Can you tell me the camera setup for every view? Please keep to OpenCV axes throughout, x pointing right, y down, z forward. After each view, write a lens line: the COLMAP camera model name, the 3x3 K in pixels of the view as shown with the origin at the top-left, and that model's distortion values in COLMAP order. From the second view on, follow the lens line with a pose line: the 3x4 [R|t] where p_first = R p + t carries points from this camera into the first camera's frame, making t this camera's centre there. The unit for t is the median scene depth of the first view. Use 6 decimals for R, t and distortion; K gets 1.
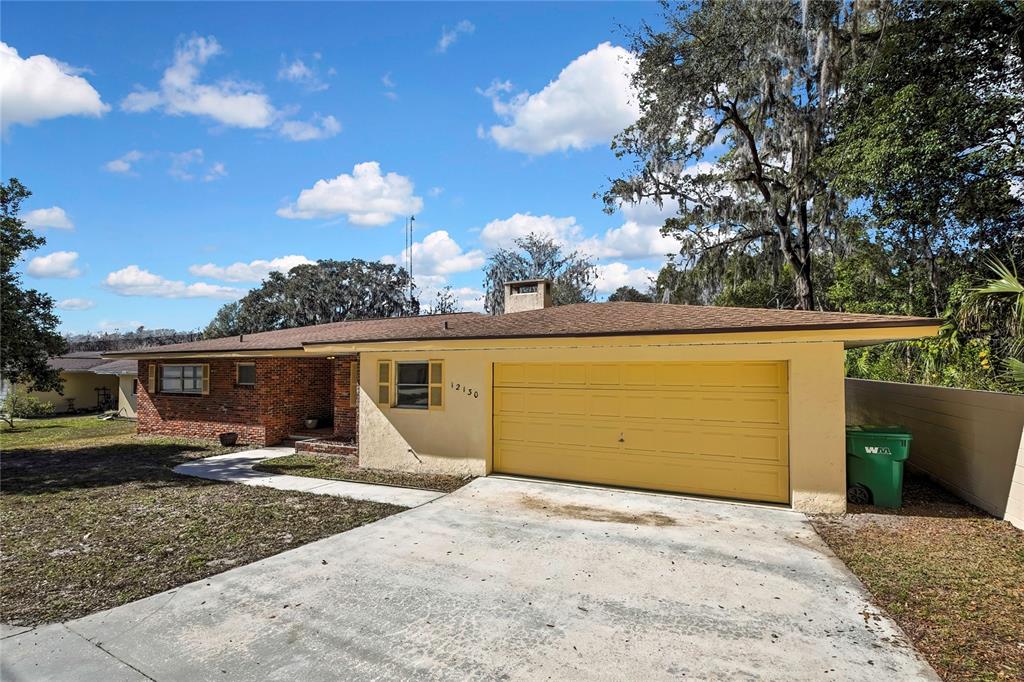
lens RADIAL K [[441.0, 0, 520.1], [0, 441.0, 345.2], [0, 0, 1]] dist [-0.010987, 0.000135]
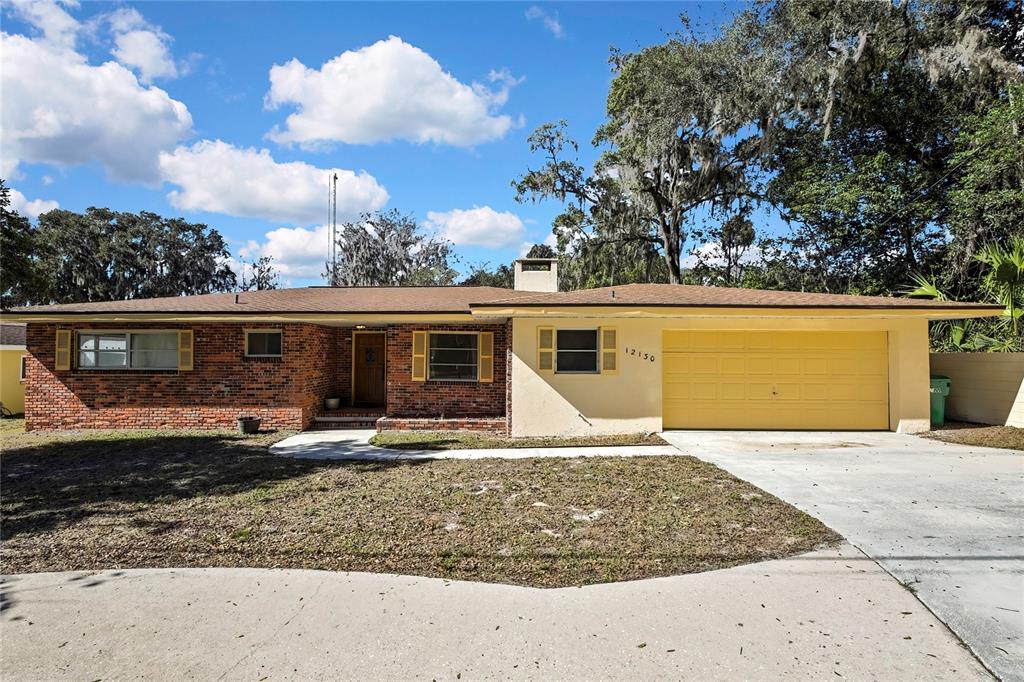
lens RADIAL K [[441.0, 0, 511.3], [0, 441.0, 338.9], [0, 0, 1]] dist [-0.010987, 0.000135]
pose [[0.916063, 0.019549, 0.400558, -0.554188], [-0.026005, 0.999605, 0.010689, 0.038867], [-0.400191, -0.020209, 0.916209, 0.090739]]
